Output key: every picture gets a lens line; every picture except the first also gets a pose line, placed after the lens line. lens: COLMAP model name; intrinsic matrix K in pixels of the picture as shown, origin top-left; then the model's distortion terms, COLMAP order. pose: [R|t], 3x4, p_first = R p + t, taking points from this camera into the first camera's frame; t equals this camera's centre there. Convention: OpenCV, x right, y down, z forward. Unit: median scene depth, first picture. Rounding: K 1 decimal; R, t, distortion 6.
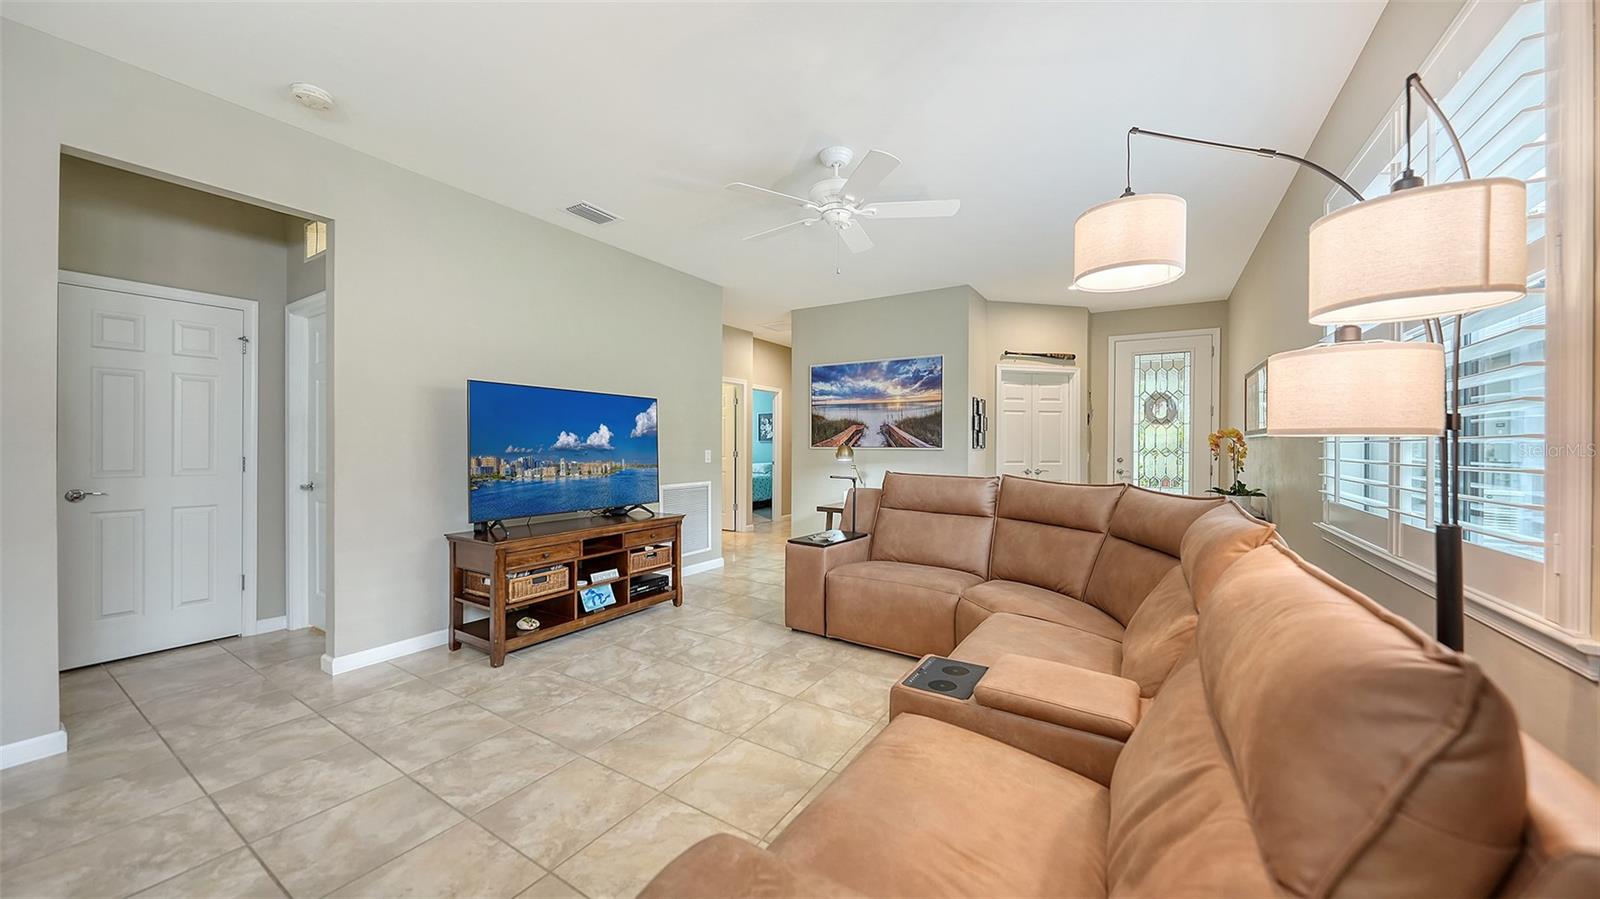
lens RADIAL K [[563.0, 0, 772.9], [0, 563.0, 442.3], [0, 0, 1]] dist [-0.006511, 0.000937]
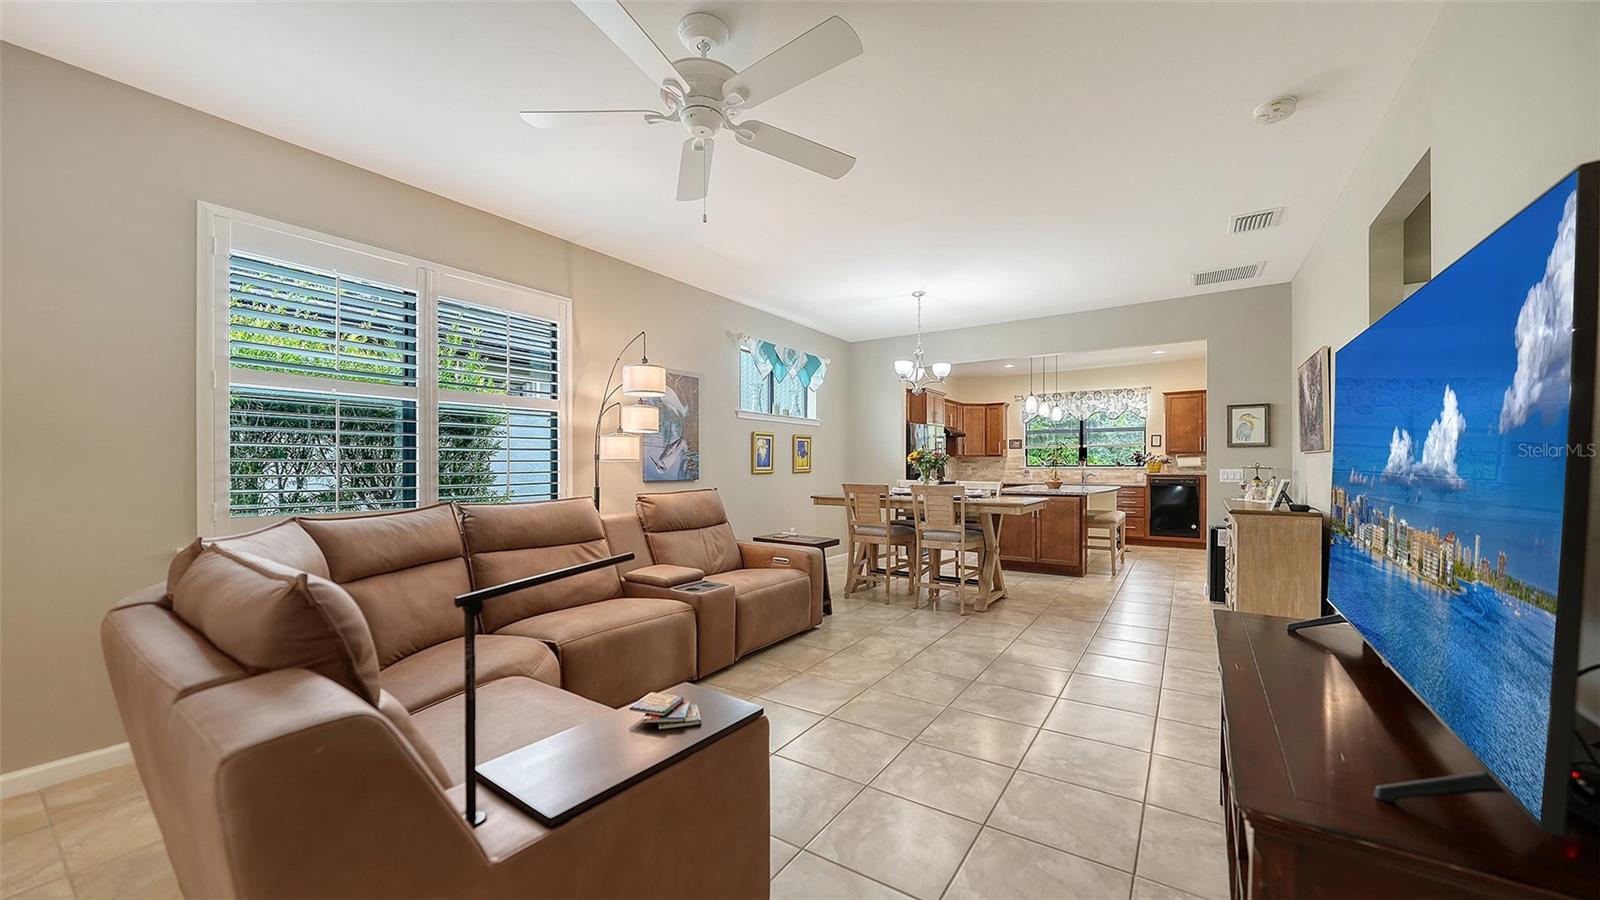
lens RADIAL K [[587.9, 0, 767.6], [0, 587.9, 469.5], [0, 0, 1]] dist [-0.010695, -0.000455]
pose [[-0.998838, -0.004121, 0.048021, 0.003845], [-0.003802, 0.999970, 0.006737, 0.005002], [-0.048047, 0.006546, -0.998824, 1.360593]]
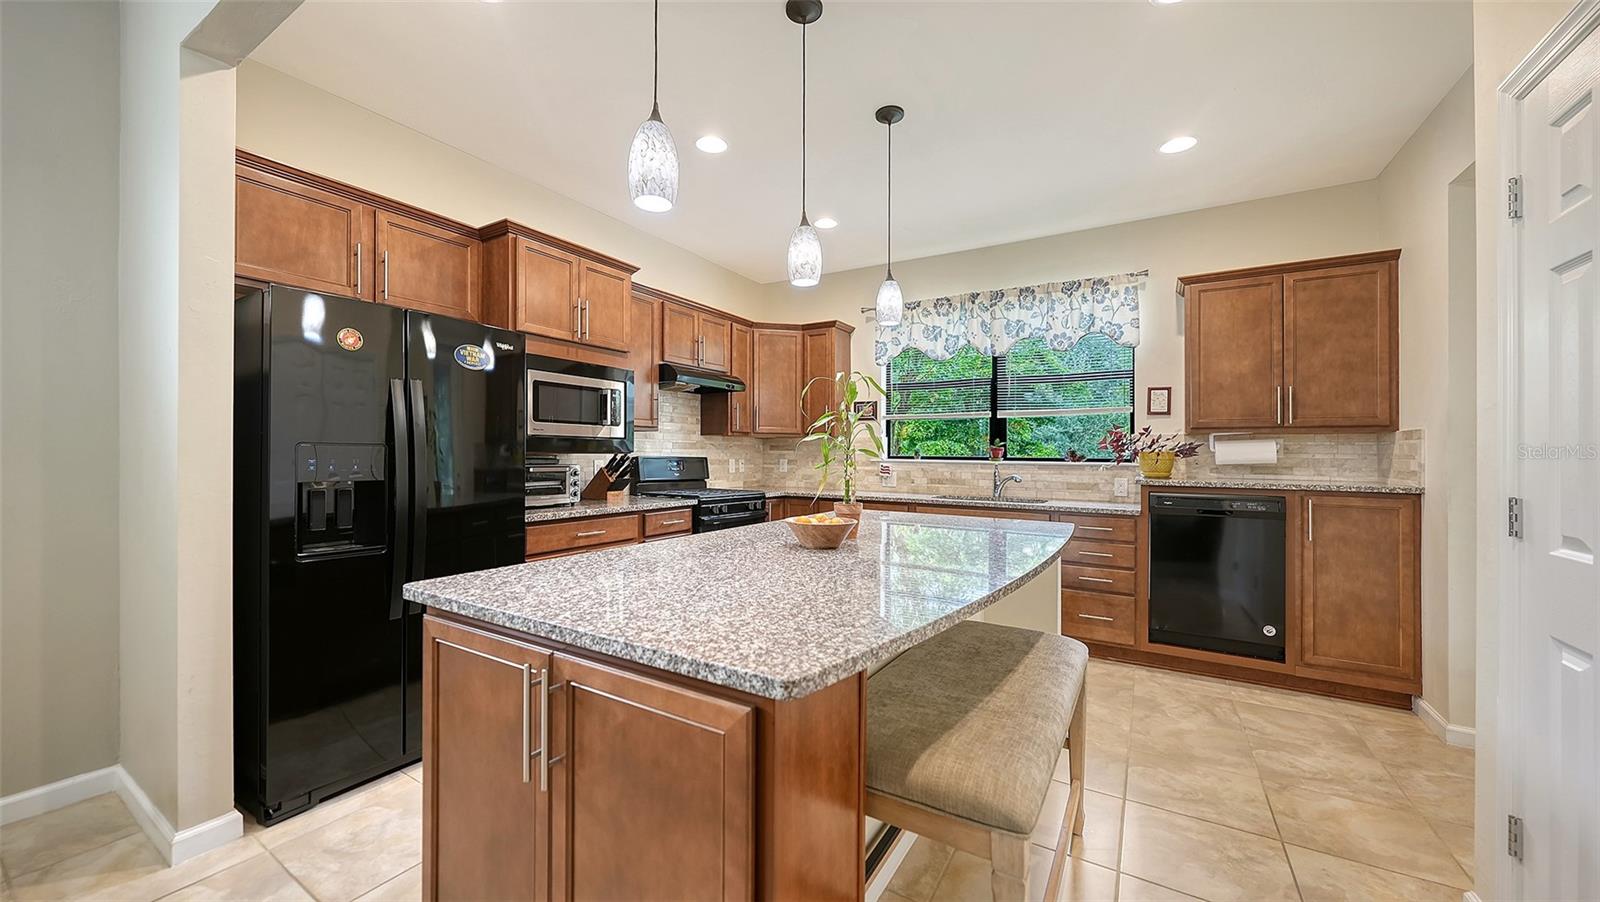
lens RADIAL K [[584.8, 0, 790.9], [0, 584.8, 446.0], [0, 0, 1]] dist [0.008383, -0.000188]
pose [[-0.999345, -0.015715, -0.032603, -0.785378], [-0.015304, 0.999801, -0.012817, -0.002958], [0.032798, -0.012310, -0.999386, -0.085872]]
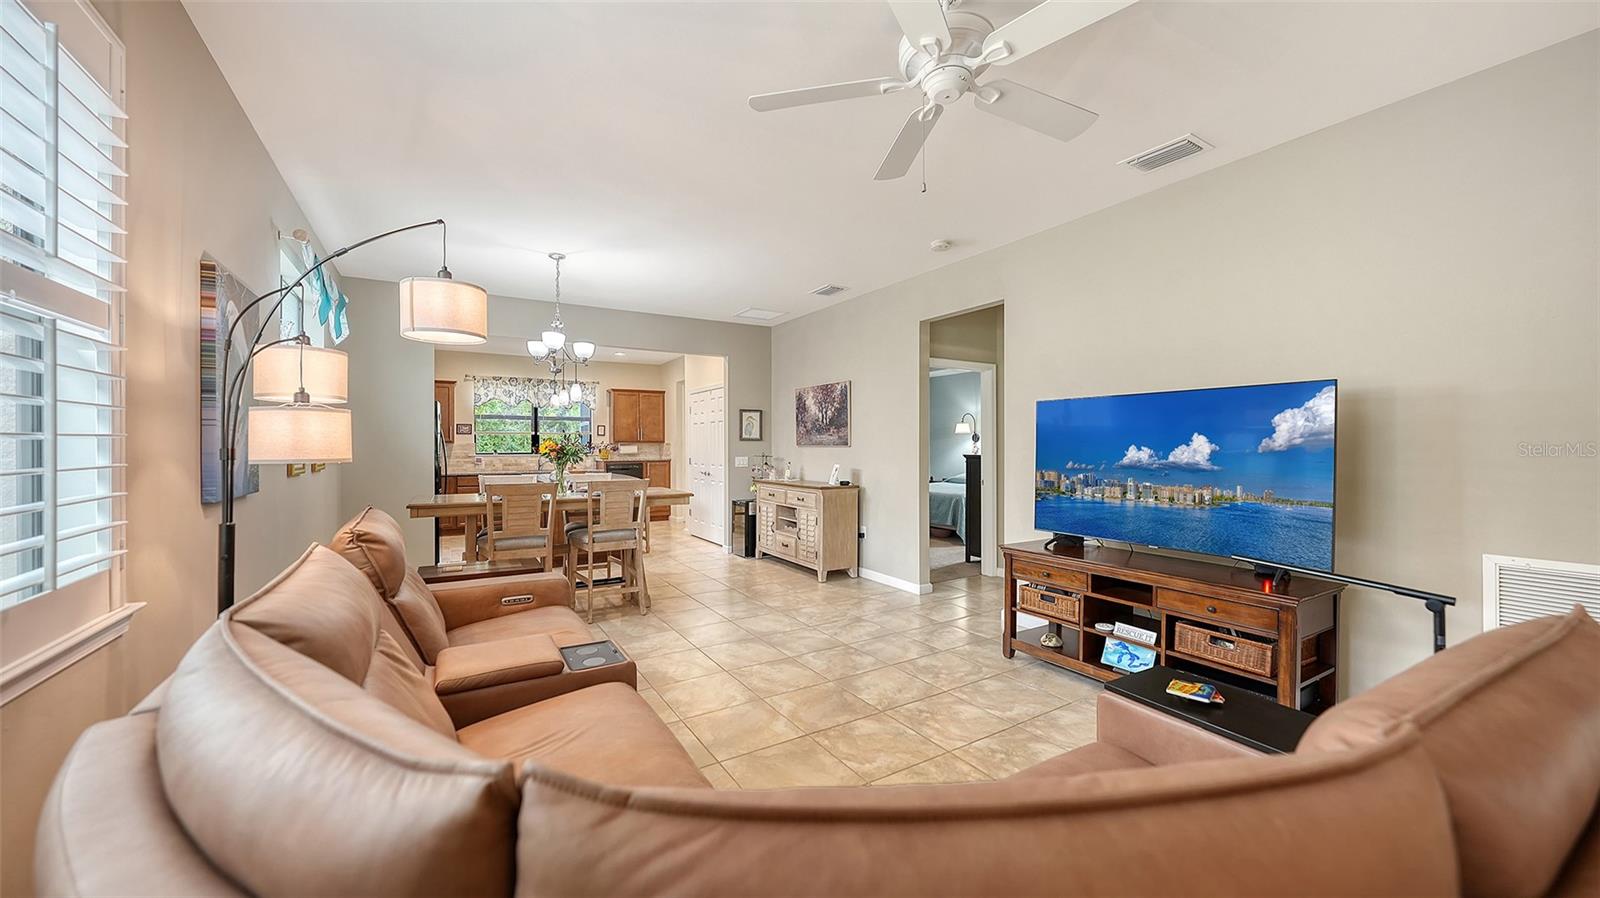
lens RADIAL K [[587.9, 0, 822.7], [0, 587.9, 443.3], [0, 0, 1]] dist [-0.010695, -0.000455]
pose [[-0.395059, -0.010212, -0.918599, 0.593935], [0.000314, 0.999937, -0.011251, -0.012866], [0.918656, -0.004733, -0.395030, 0.906192]]
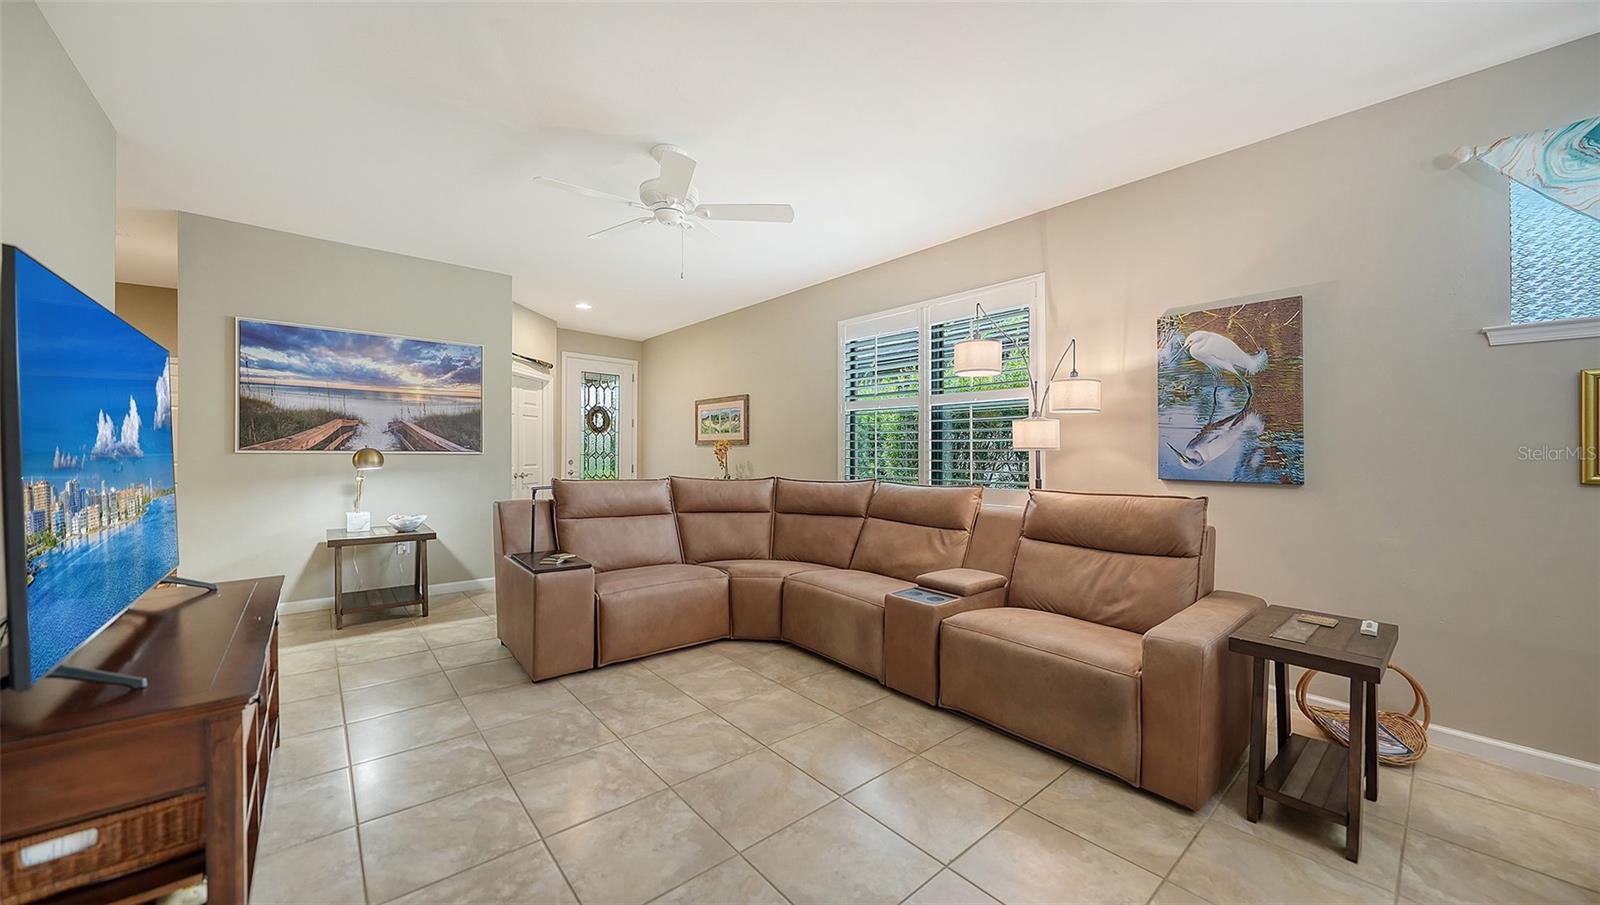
lens RADIAL K [[564.4, 0, 811.1], [0, 564.4, 457.2], [0, 0, 1]] dist [-0.003776, 0.000281]
pose [[0.269816, -0.008980, 0.962870, -0.607842], [-0.010842, 0.999865, 0.012364, 0.002503], [-0.962851, -0.013775, 0.269682, 0.408316]]
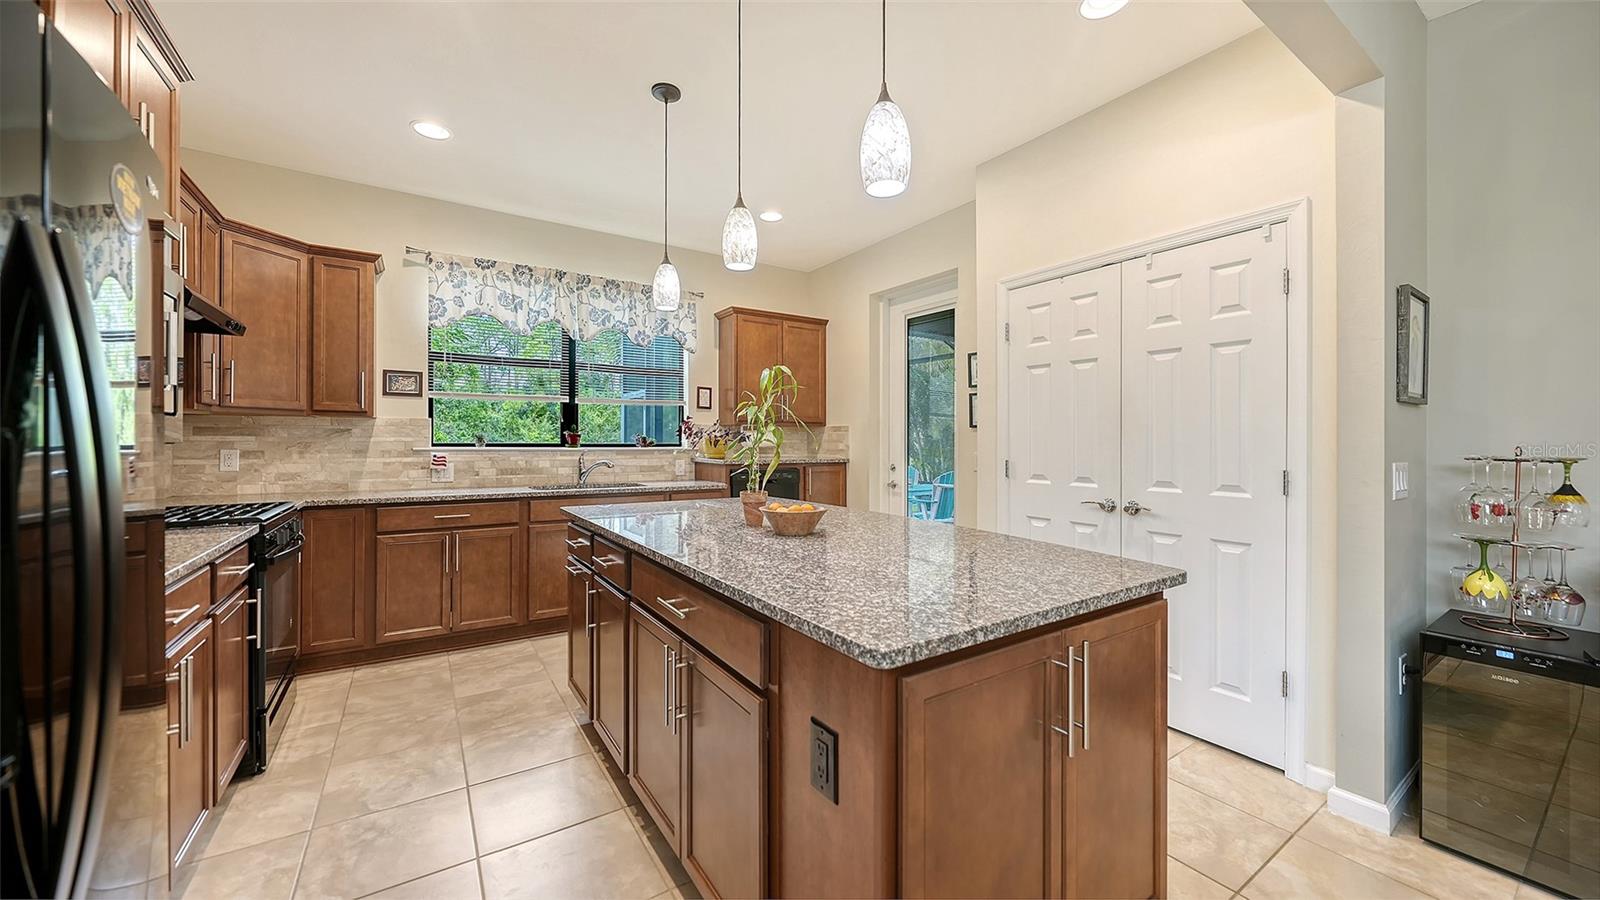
lens RADIAL K [[587.9, 0, 813.8], [0, 587.9, 432.0], [0, 0, 1]] dist [-0.010695, -0.000455]
pose [[-0.376788, -0.022817, -0.926018, -0.367496], [-0.006780, 0.999738, -0.021875, -0.002504], [0.926275, -0.001964, -0.376844, -0.362907]]
